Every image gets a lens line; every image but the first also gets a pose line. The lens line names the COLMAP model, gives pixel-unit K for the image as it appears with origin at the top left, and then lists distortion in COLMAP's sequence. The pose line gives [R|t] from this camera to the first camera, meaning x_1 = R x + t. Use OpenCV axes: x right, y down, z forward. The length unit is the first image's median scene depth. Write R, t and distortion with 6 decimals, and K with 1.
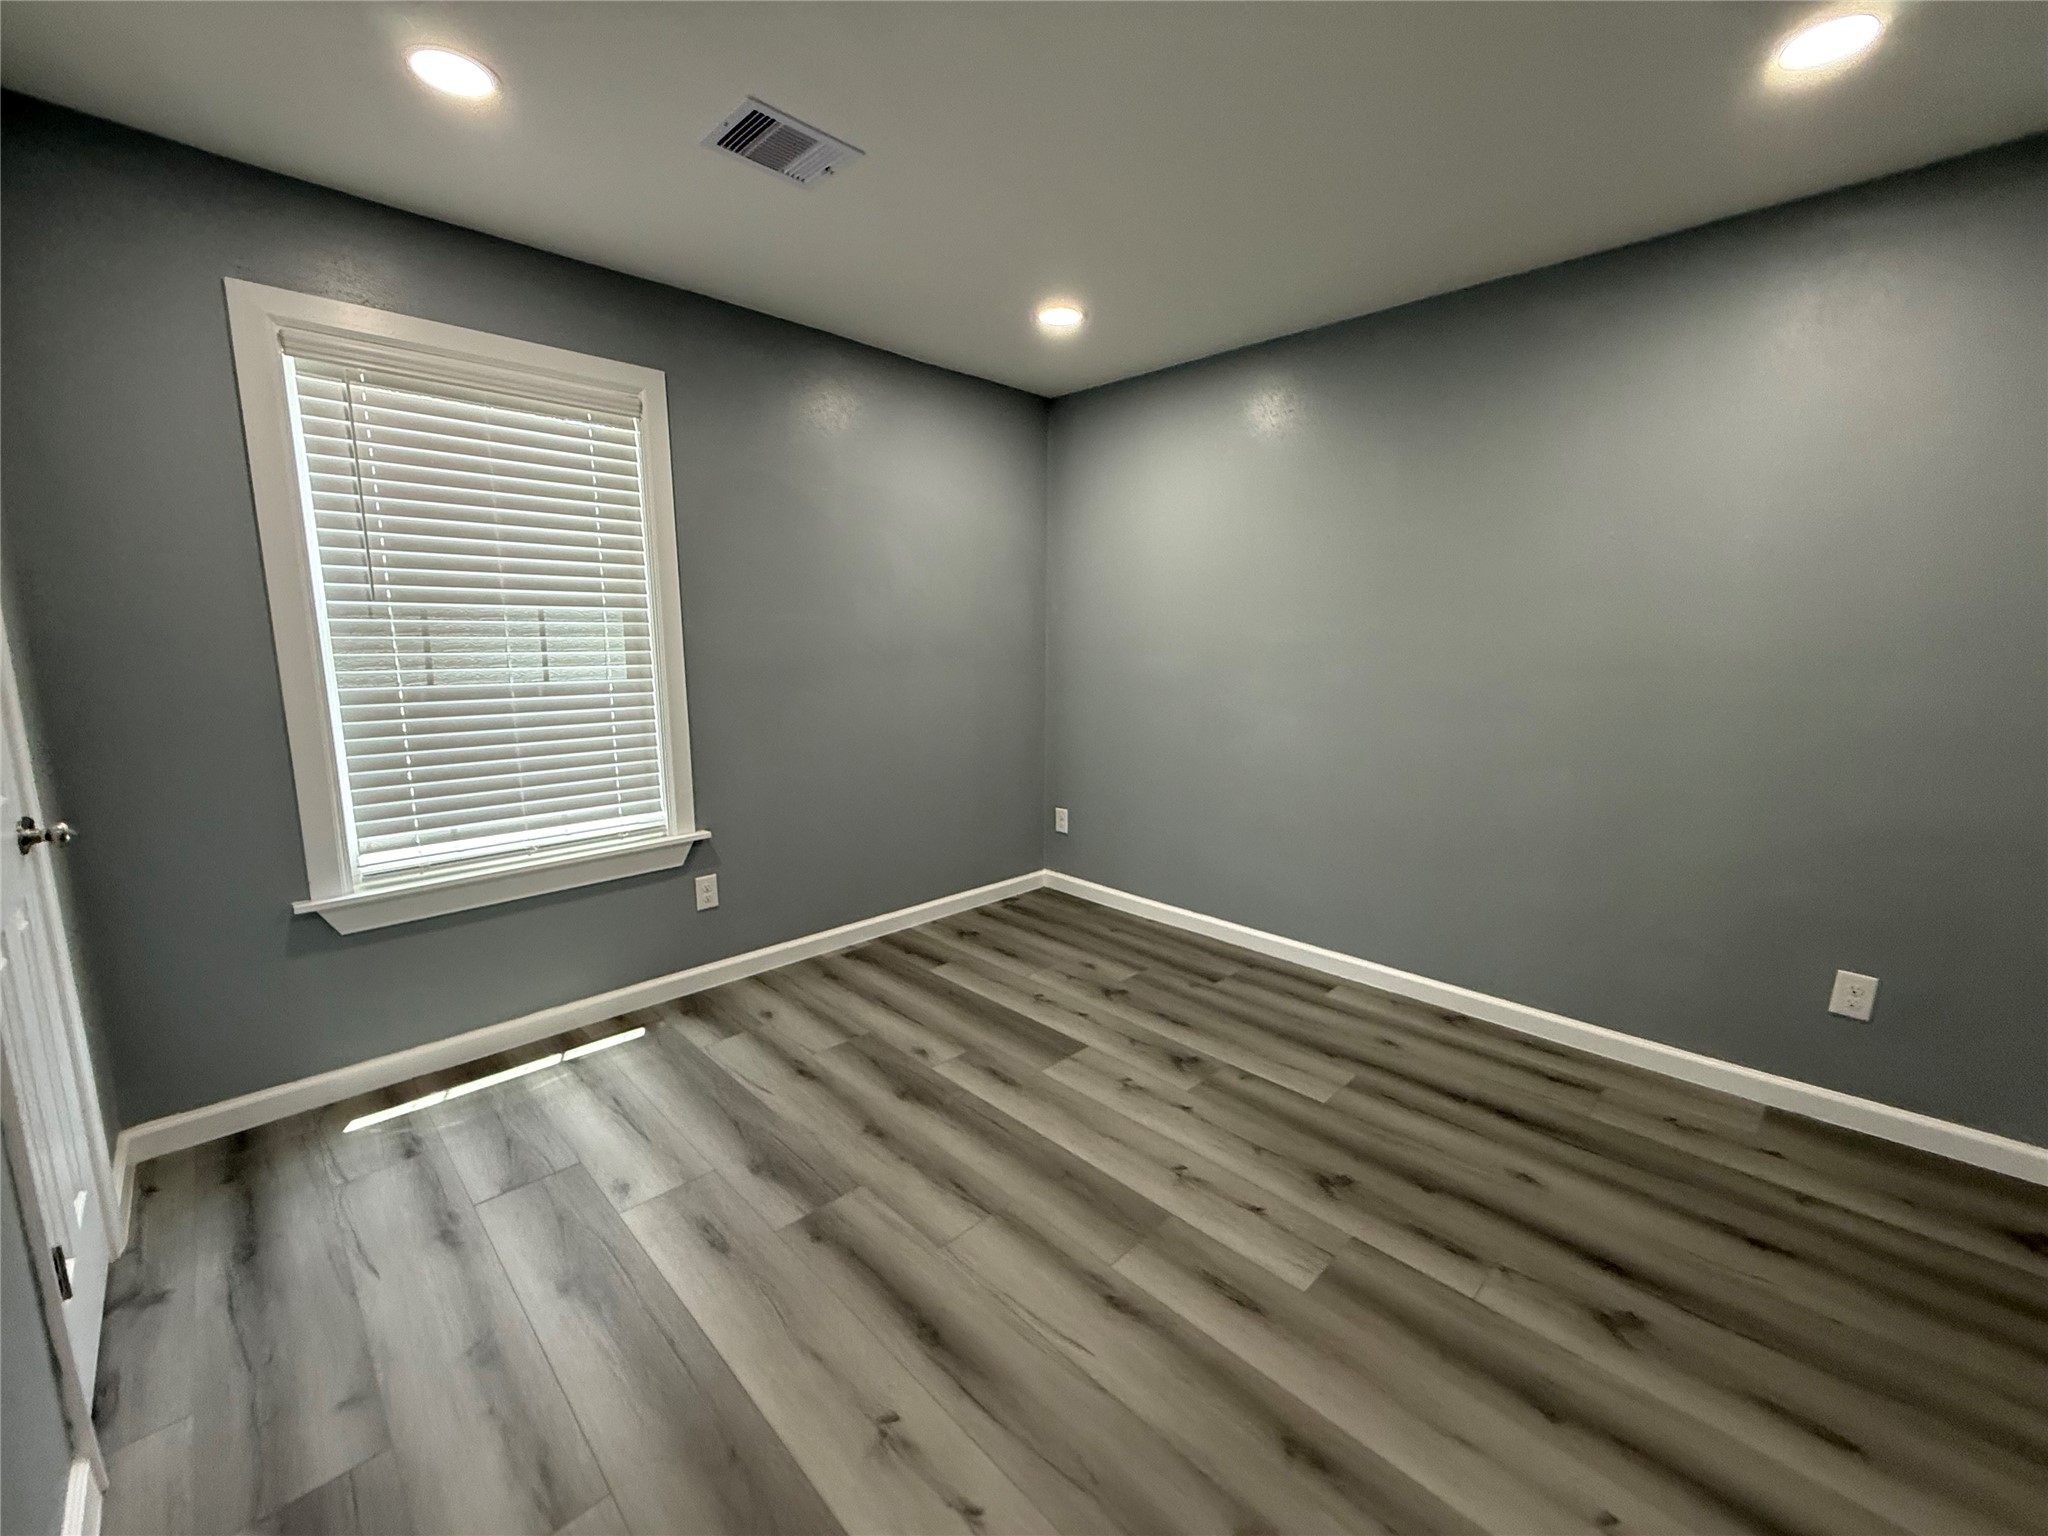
lens RADIAL K [[819.9, 0, 1028.1], [0, 819.9, 767.6], [0, 0, 1]] dist [-0.001201, 0.000385]
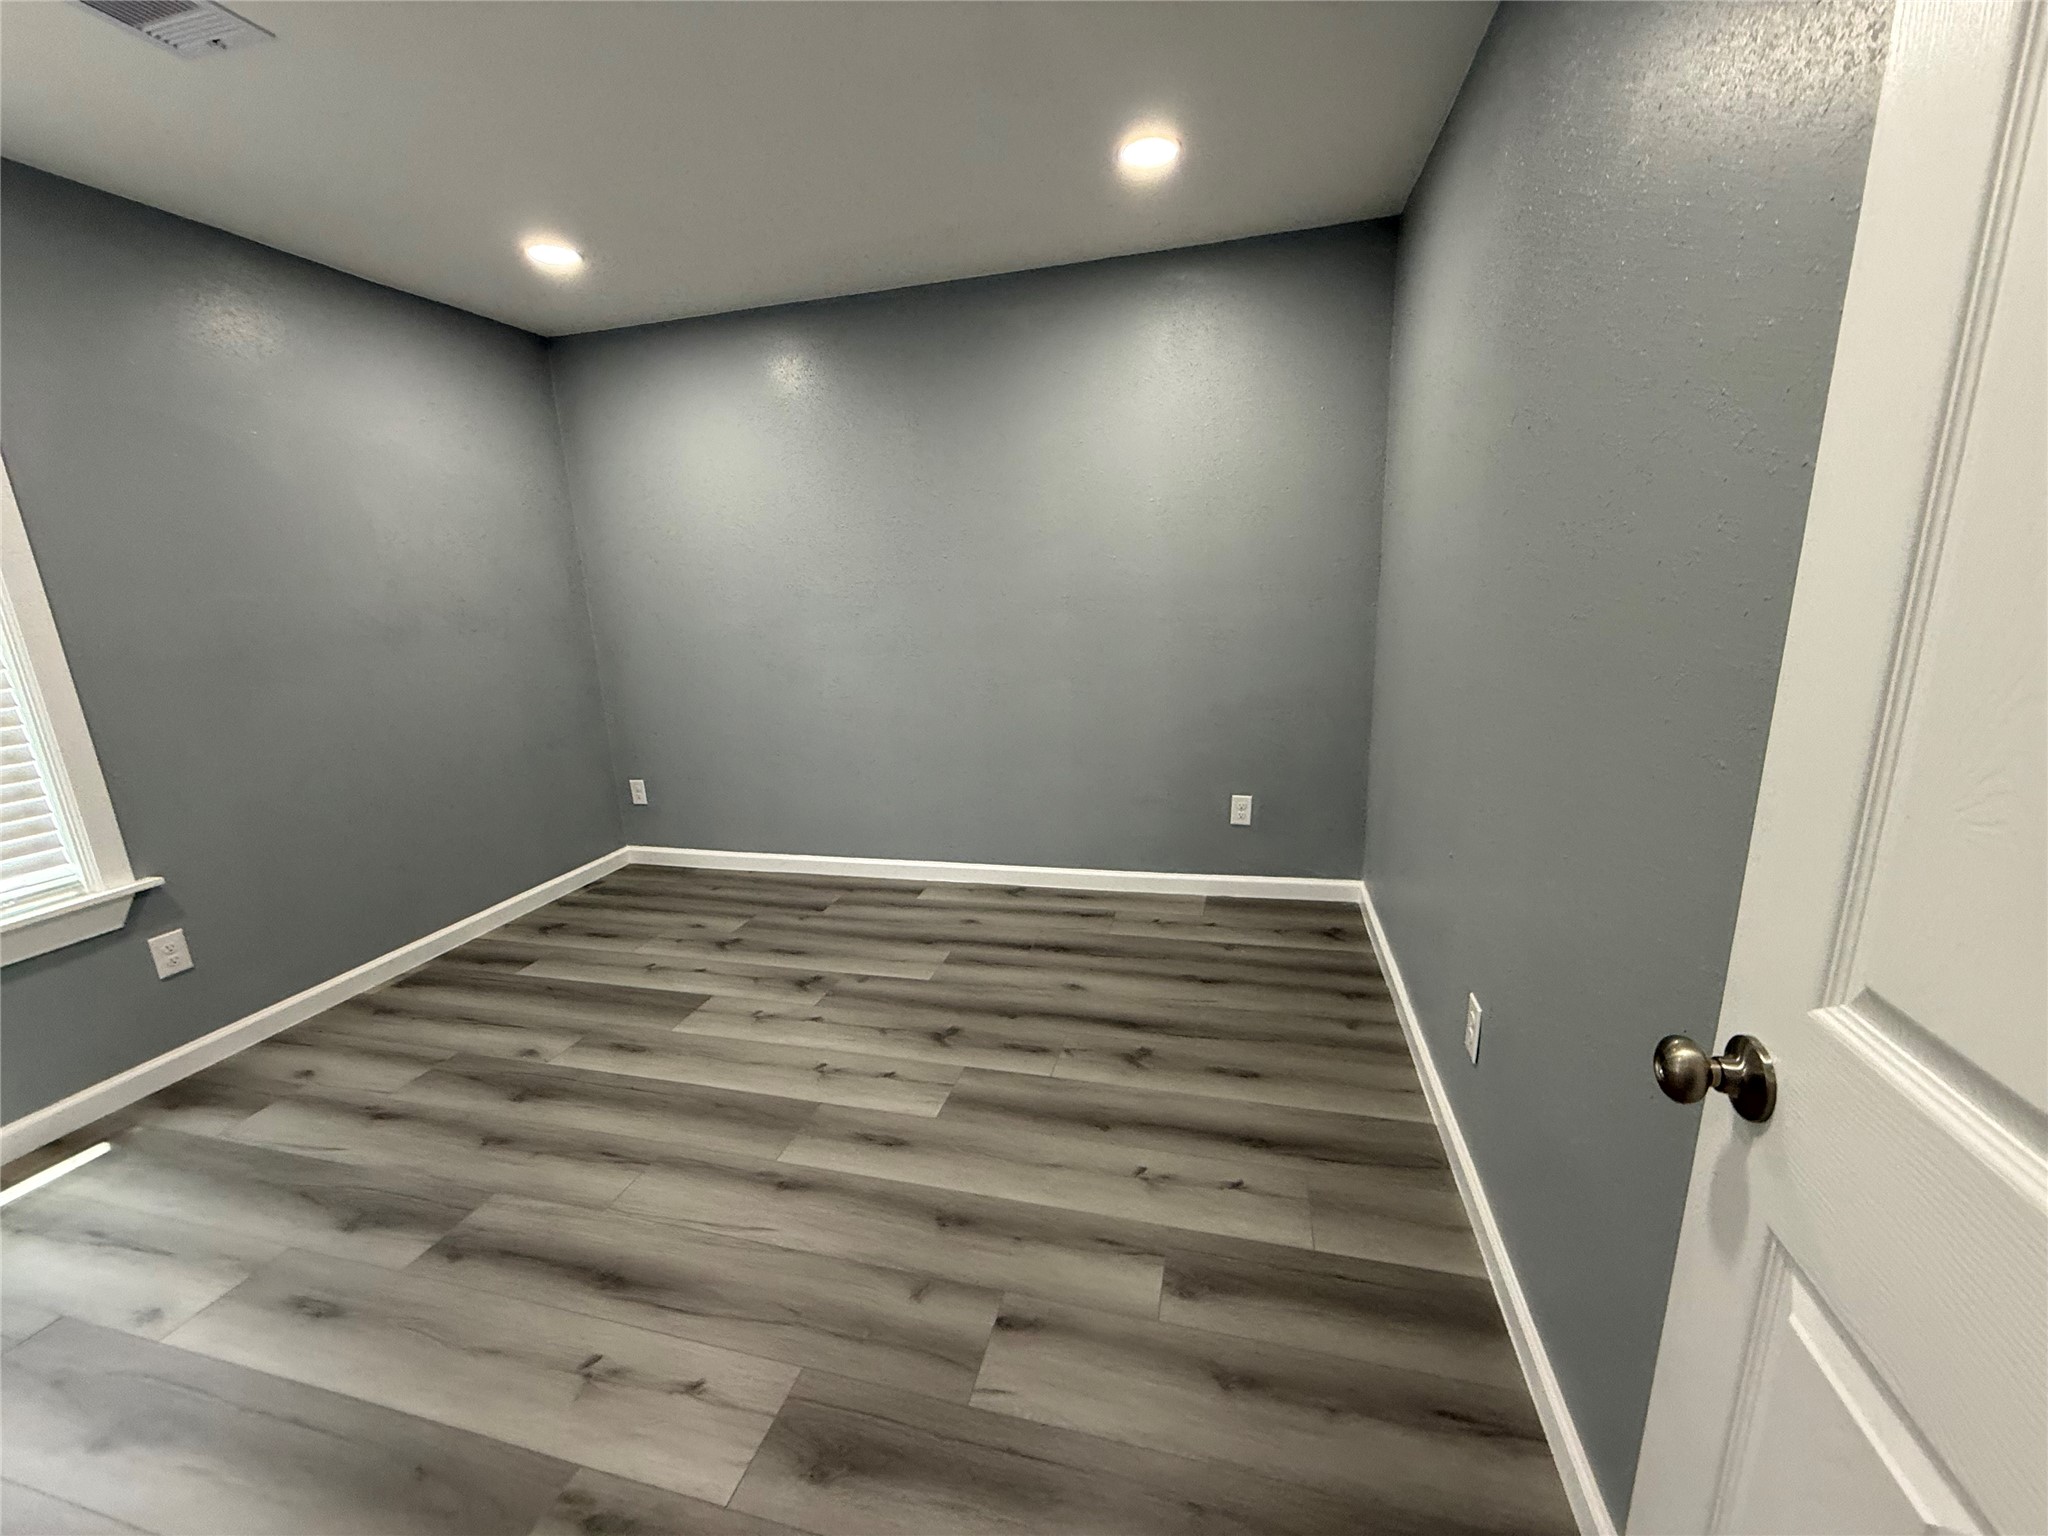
lens RADIAL K [[819.9, 0, 1023.8], [0, 819.9, 766.1], [0, 0, 1]] dist [-0.001201, 0.000385]
pose [[0.862989, -0.154232, 0.481105, -0.049099], [0.126895, 0.987908, 0.089081, 0.011003], [-0.489027, -0.015826, 0.872125, -0.110917]]
